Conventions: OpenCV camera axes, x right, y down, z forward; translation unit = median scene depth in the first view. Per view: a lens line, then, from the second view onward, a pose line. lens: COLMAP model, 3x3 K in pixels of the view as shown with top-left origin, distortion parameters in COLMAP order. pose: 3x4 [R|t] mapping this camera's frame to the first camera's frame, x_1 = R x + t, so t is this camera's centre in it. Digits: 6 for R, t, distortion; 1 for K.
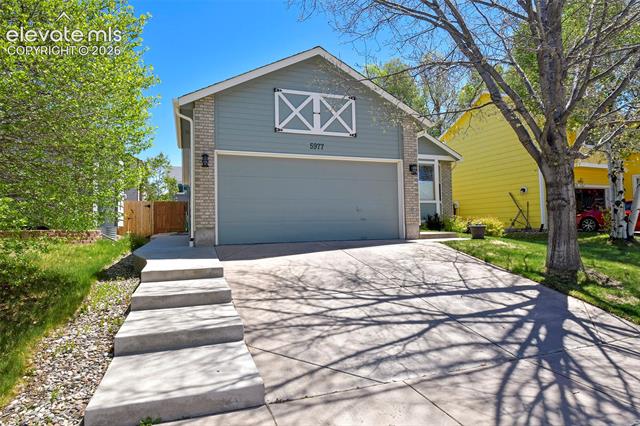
lens RADIAL K [[370.8, 0, 319.8], [0, 370.8, 213.6], [0, 0, 1]] dist [-0.001760, -0.000073]
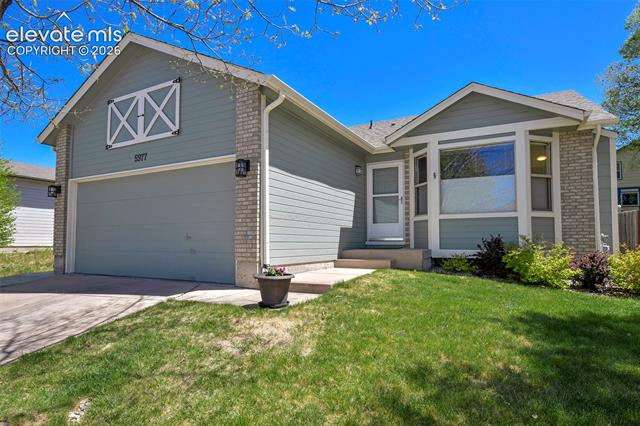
lens RADIAL K [[367.0, 0, 321.5], [0, 367.0, 228.3], [0, 0, 1]] dist [0.000107, 0.000085]
pose [[0.669198, -0.021837, -0.742763, 0.825237], [0.012916, 0.999759, -0.017756, -0.011485], [0.742972, 0.002289, 0.669319, 0.761454]]
